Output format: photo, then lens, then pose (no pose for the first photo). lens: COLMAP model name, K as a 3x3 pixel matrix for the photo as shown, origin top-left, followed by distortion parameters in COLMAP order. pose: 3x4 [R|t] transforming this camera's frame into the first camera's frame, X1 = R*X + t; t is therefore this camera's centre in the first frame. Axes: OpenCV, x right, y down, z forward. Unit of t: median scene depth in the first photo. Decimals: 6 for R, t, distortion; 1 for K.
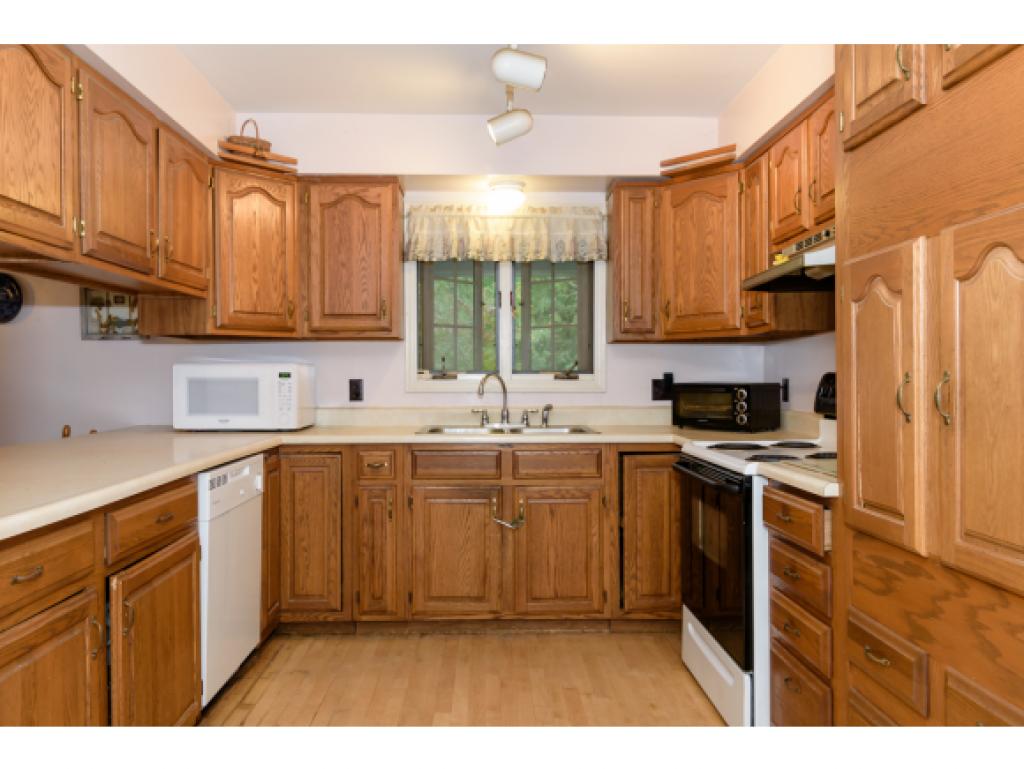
lens RADIAL K [[795.2, 0, 512.4], [0, 795.2, 380.6], [0, 0, 1]] dist [-0.004347, -0.000866]
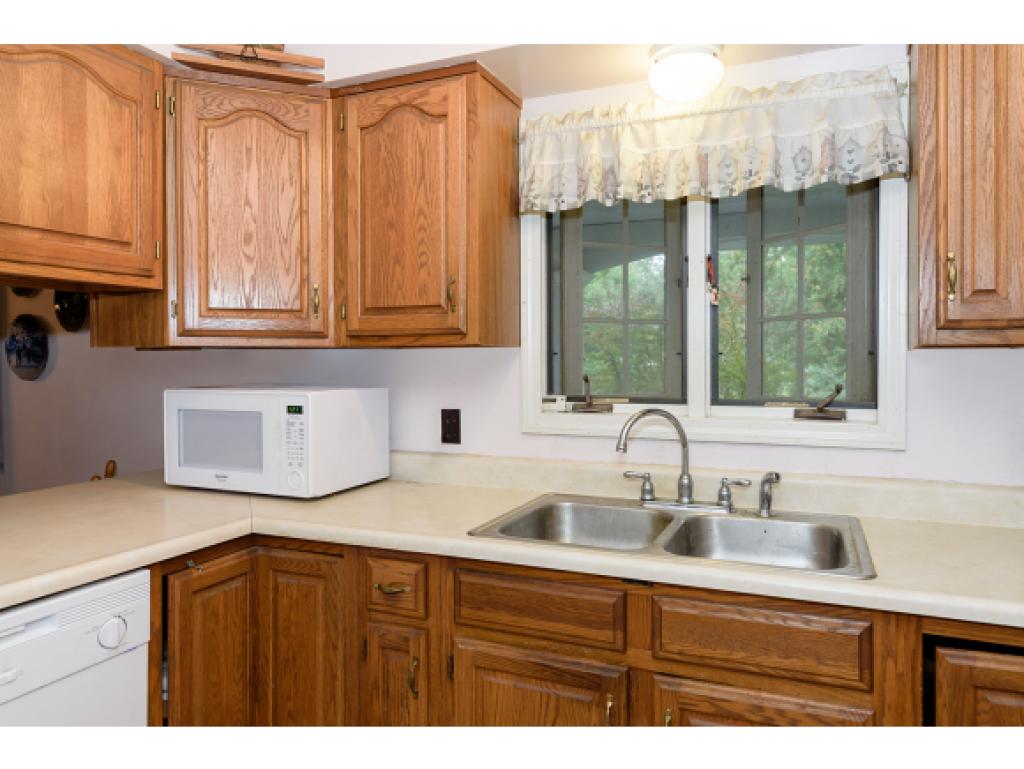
lens RADIAL K [[712.8, 0, 493.6], [0, 712.8, 369.0], [0, 0, 1]] dist [0.003475, -0.005153]
pose [[0.899805, 0.004638, -0.436268, 0.088868], [-0.003241, 0.999987, 0.003946, -0.039283], [0.436281, -0.002137, 0.899808, 0.547143]]
